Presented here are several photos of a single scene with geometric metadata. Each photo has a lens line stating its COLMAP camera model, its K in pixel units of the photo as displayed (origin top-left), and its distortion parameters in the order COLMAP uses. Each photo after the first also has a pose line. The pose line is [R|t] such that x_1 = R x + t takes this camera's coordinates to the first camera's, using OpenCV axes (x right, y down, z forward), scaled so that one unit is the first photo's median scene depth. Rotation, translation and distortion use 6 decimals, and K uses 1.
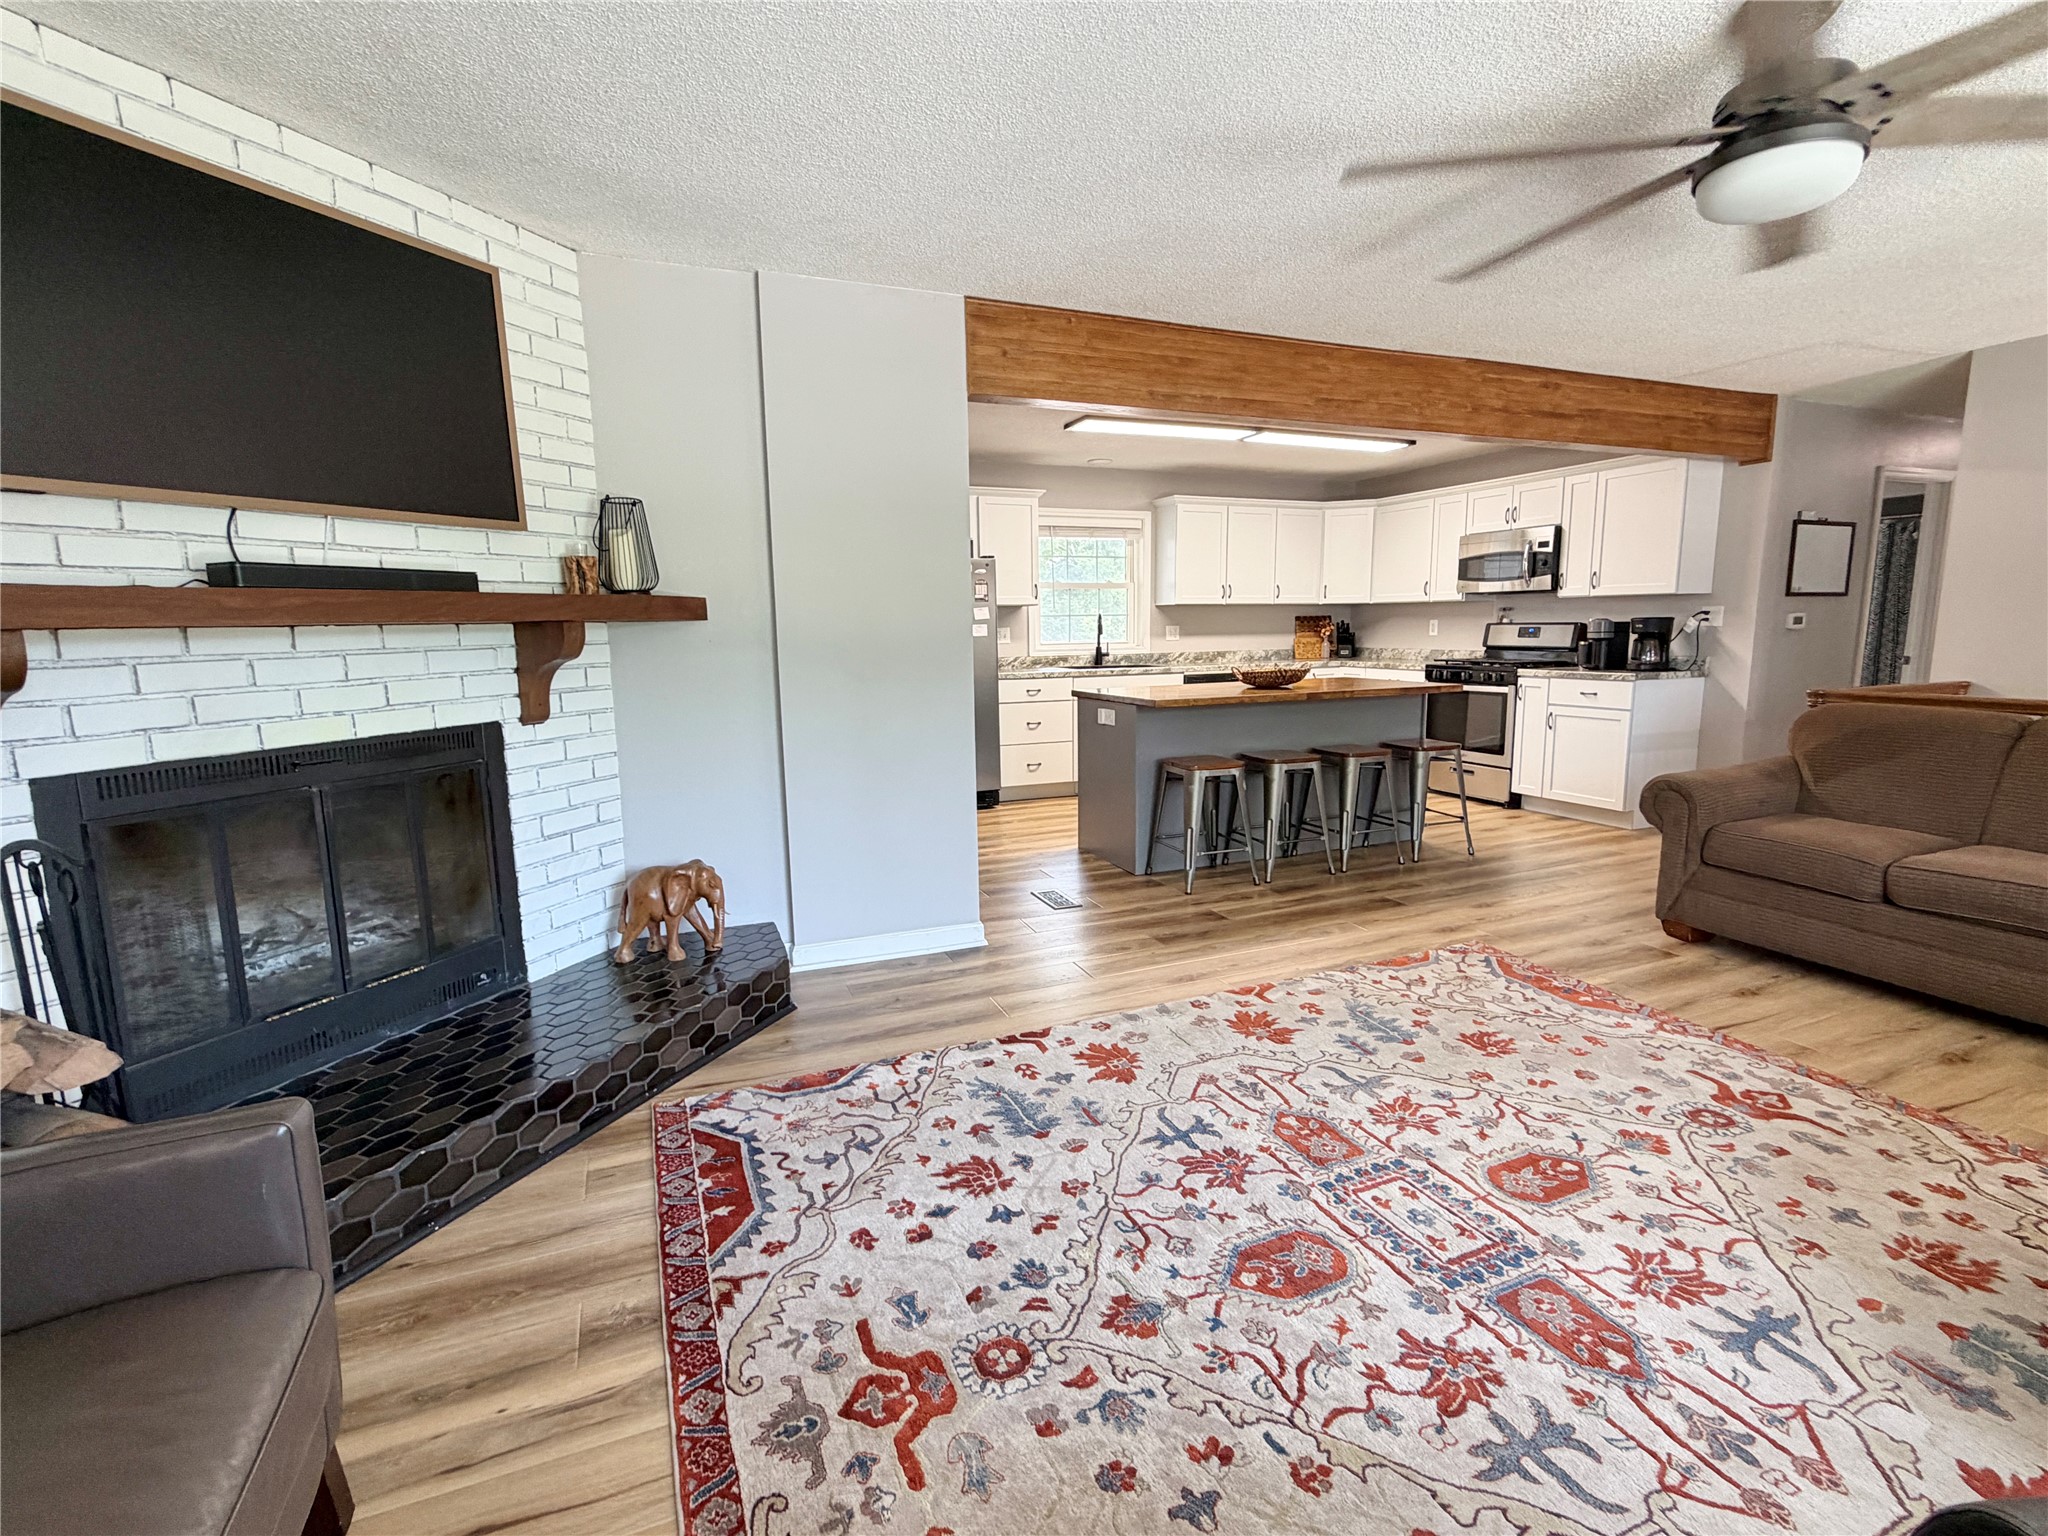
lens RADIAL K [[971.1, 0, 1019.5], [0, 971.1, 773.1], [0, 0, 1]] dist [-0.000549, -0.000135]
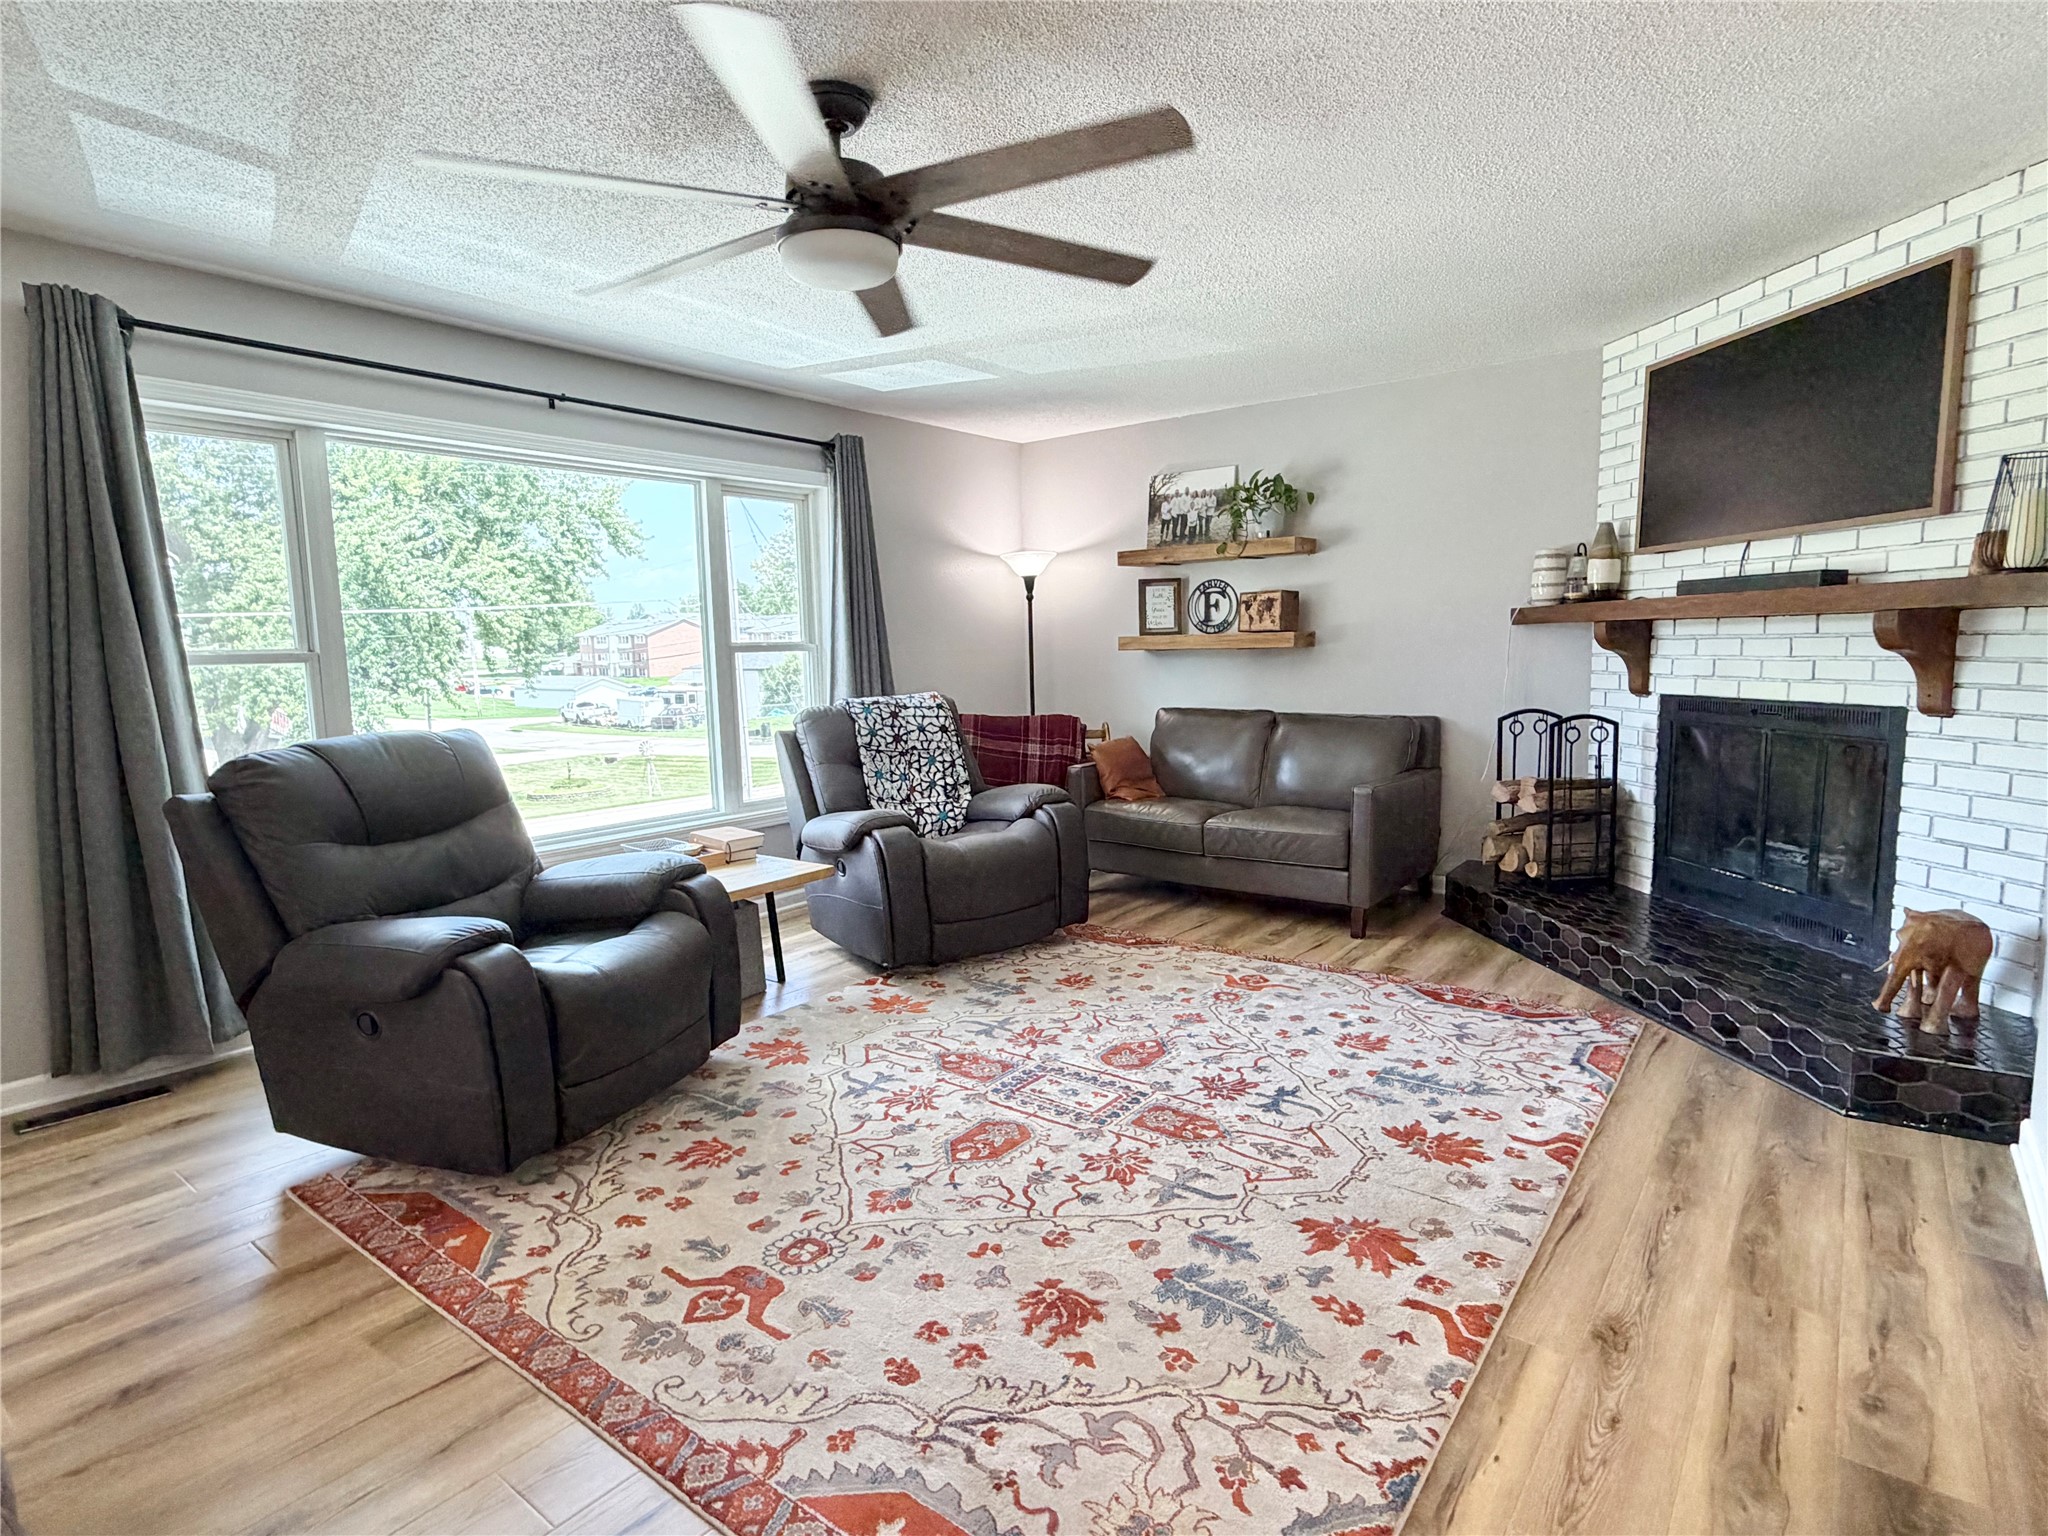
lens RADIAL K [[1078.5, 0, 1027.5], [0, 1078.5, 774.4], [0, 0, 1]] dist [-0.003726, 0.000121]
pose [[-0.868857, 0.093795, -0.486097, 0.978153], [-0.043219, 0.963769, 0.263215, -0.290470], [0.493173, 0.249705, -0.833323, 1.798666]]
